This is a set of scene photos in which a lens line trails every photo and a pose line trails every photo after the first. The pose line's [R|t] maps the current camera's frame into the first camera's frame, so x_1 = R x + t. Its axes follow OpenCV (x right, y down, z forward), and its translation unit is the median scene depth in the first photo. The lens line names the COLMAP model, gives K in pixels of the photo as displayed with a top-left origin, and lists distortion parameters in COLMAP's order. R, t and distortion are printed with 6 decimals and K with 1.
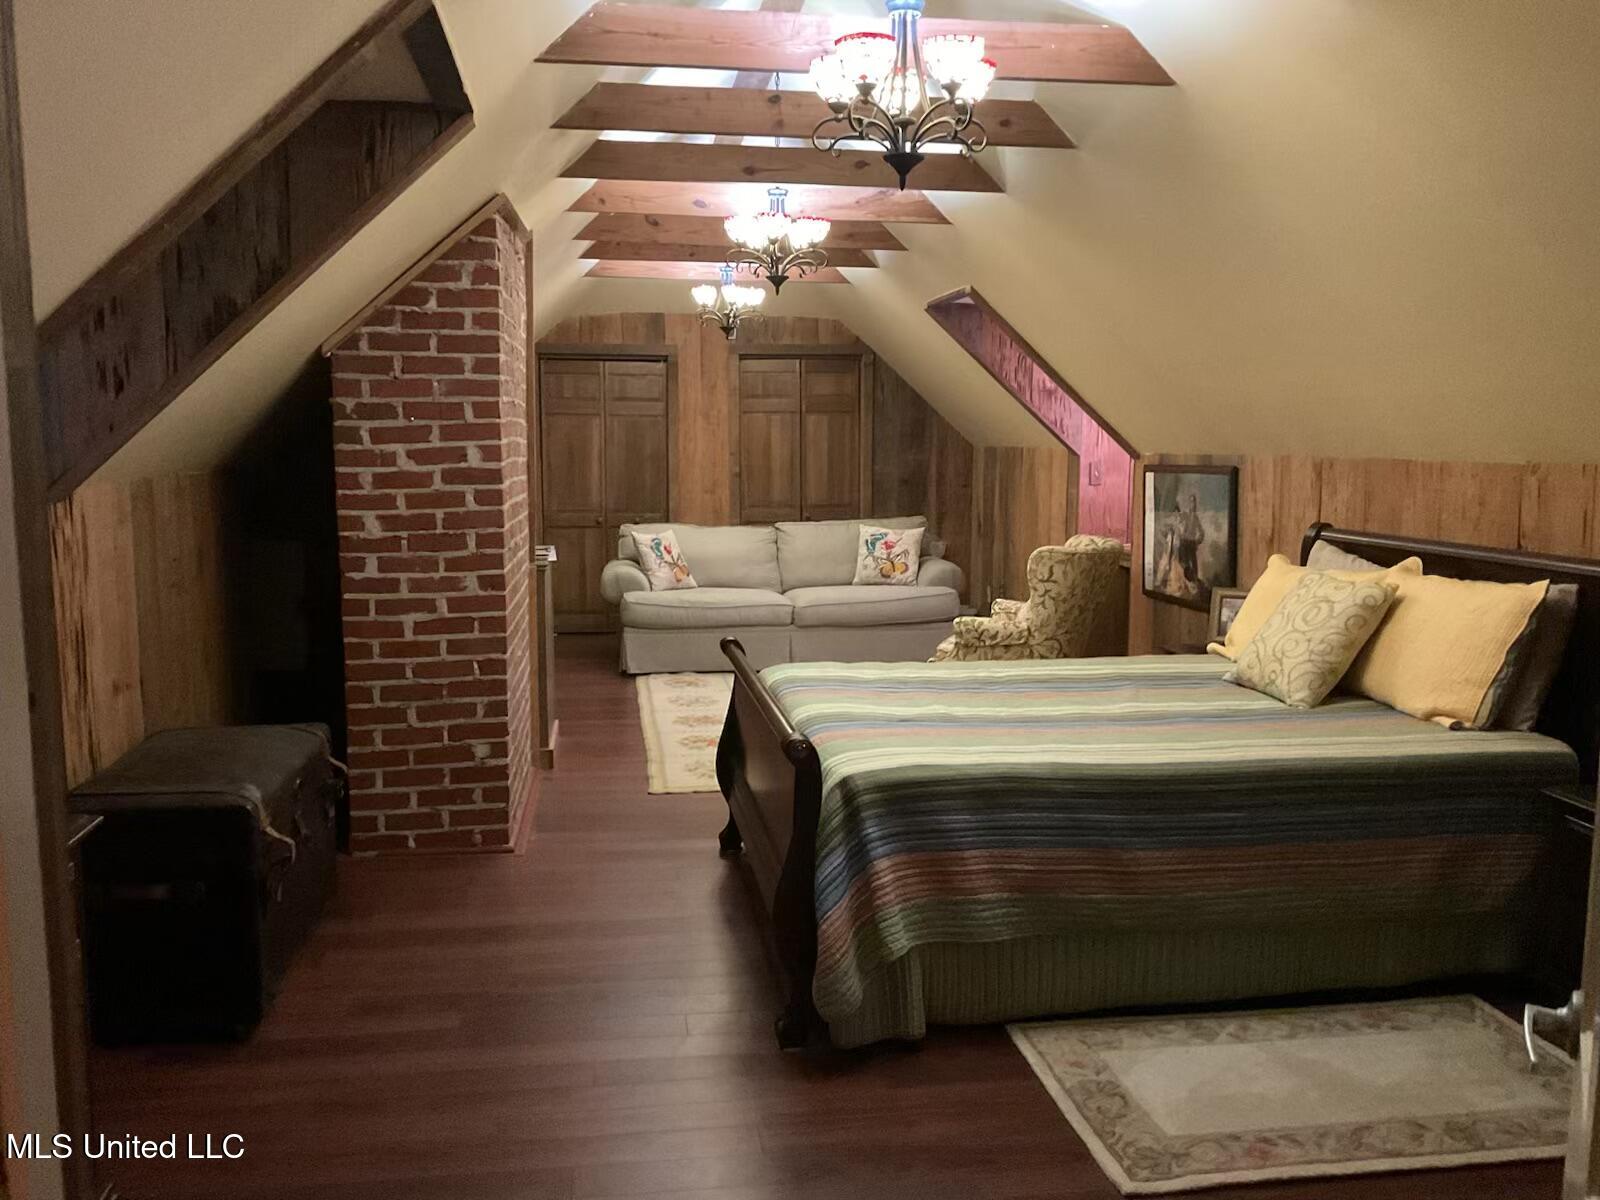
lens RADIAL K [[1352.6, 0, 796.7], [0, 1352.6, 604.1], [0, 0, 1]] dist [0.131174, -0.261373]
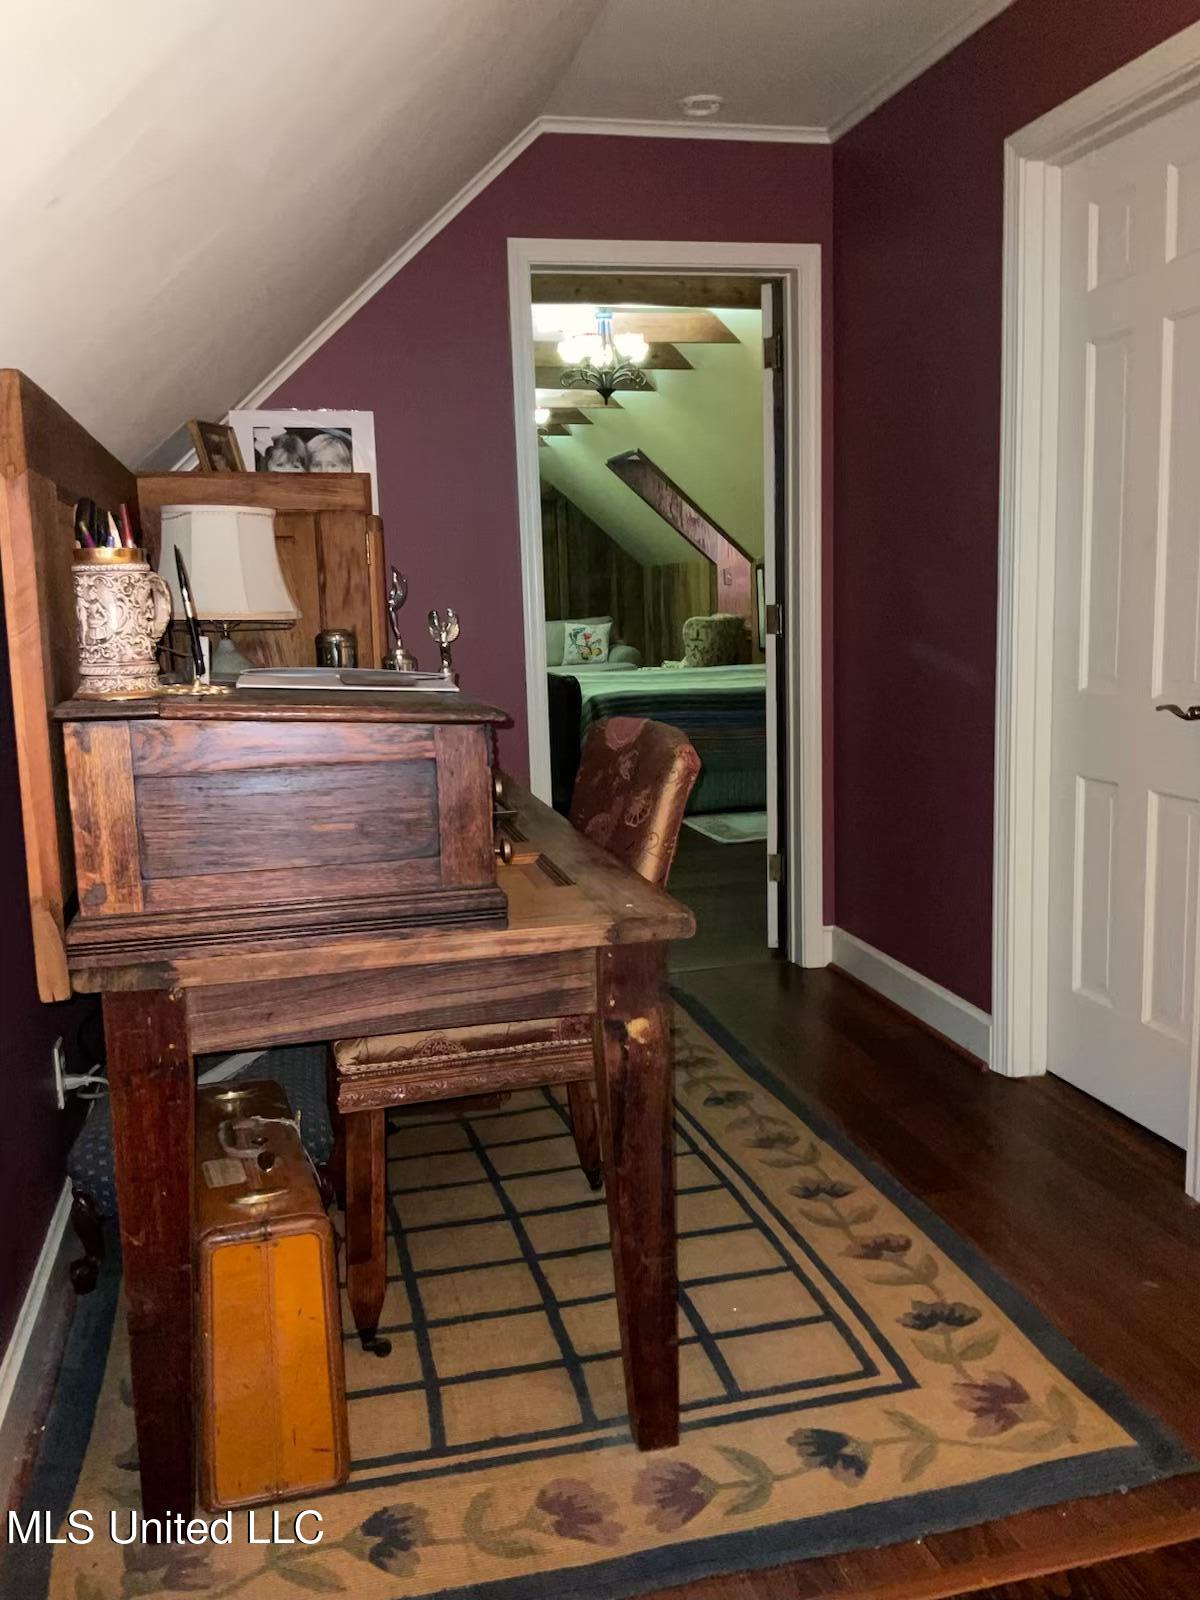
lens RADIAL K [[1421.0, 0, 598.5], [0, 1421.0, 799.7], [0, 0, 1]] dist [0.120234, -0.216521]
pose [[0.994346, -0.048875, 0.094272, -0.116009], [0.047192, 0.998686, 0.019993, 0.168996], [-0.095126, -0.015431, 0.995346, -0.804490]]
